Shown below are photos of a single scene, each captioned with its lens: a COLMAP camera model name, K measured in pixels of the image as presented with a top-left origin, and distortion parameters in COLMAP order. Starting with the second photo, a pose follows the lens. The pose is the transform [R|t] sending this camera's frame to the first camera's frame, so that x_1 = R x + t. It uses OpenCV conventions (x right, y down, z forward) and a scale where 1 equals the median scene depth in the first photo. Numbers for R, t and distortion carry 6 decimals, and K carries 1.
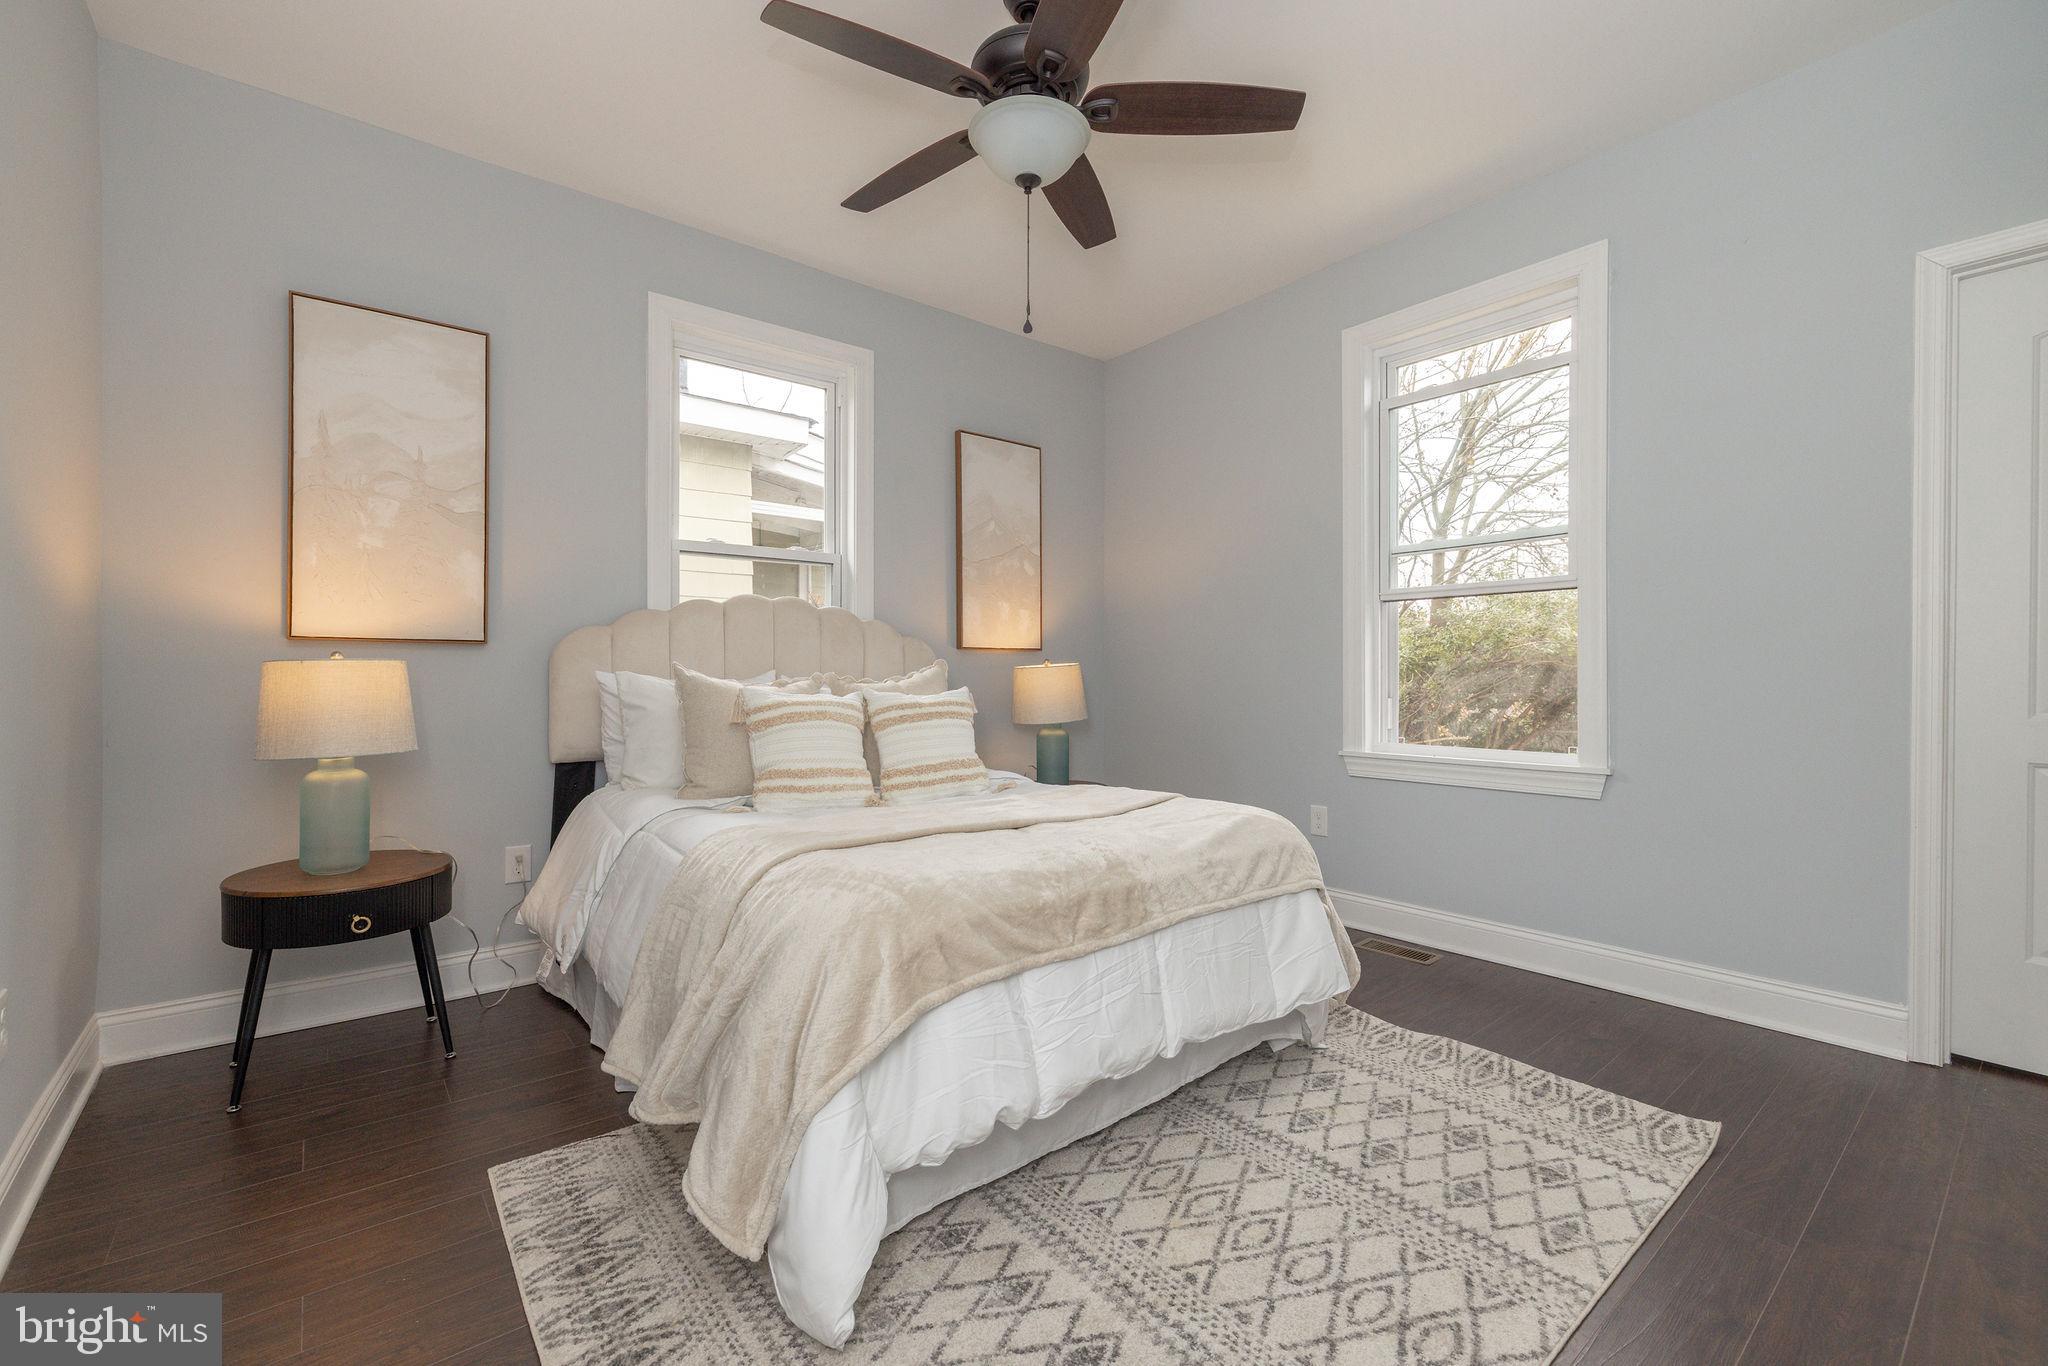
lens RADIAL K [[867.2, 0, 1014.6], [0, 867.2, 698.1], [0, 0, 1]] dist [-0.001356, -0.000036]
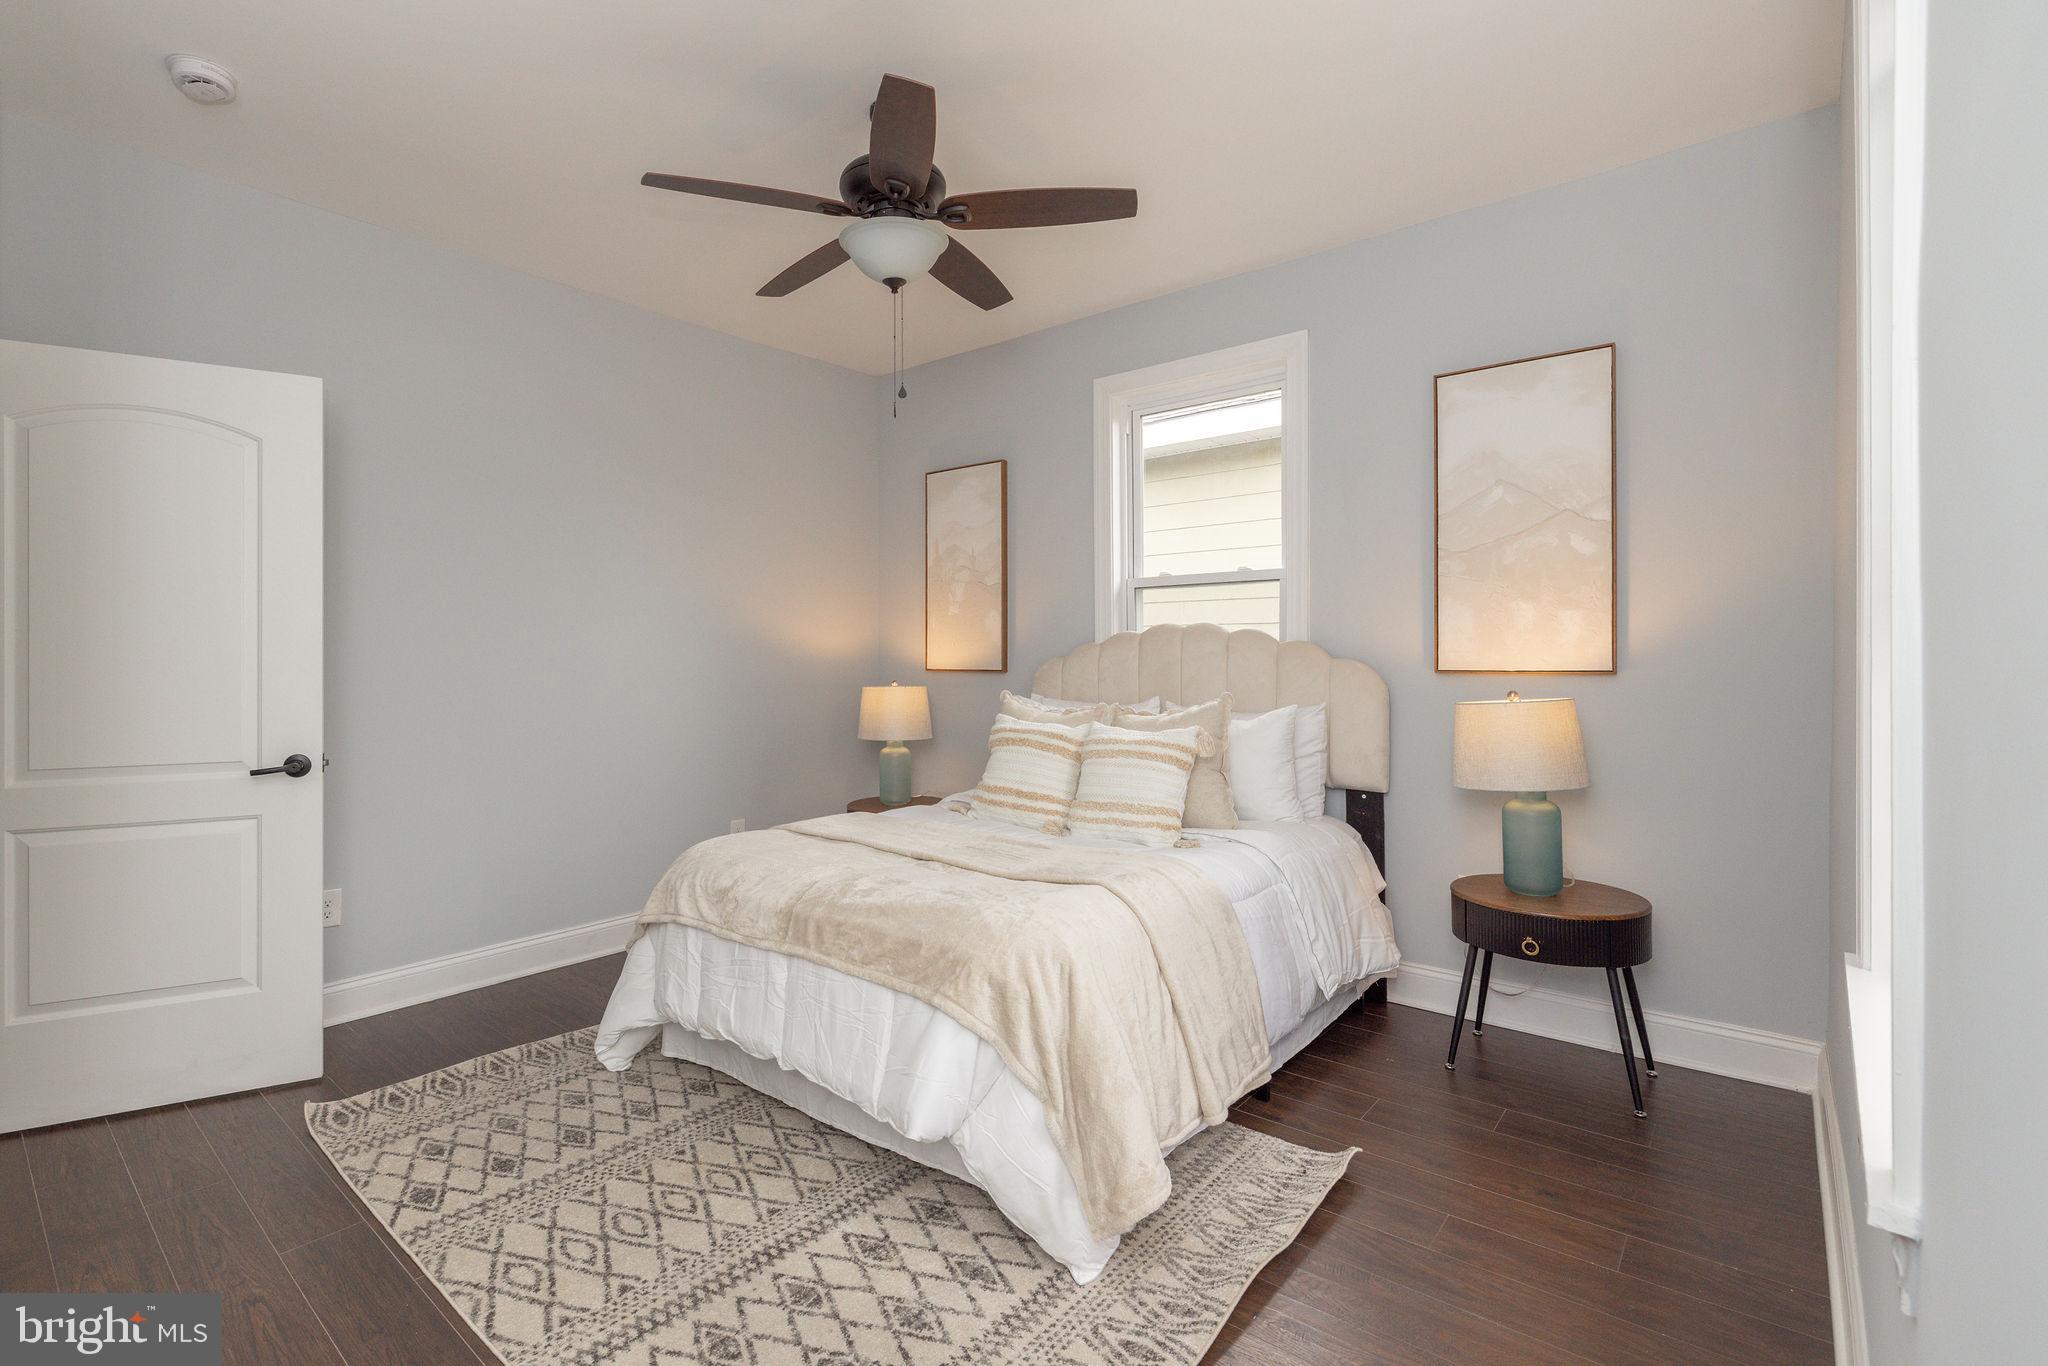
lens RADIAL K [[1021.7, 0, 1022.8], [0, 1021.7, 677.4], [0, 0, 1]] dist [-0.002218, -0.000145]
pose [[0.154781, 0.006596, -0.987927, 1.146288], [-0.042705, 0.999088, -0.000020, -0.062274], [0.987025, 0.042192, 0.154922, 0.830111]]
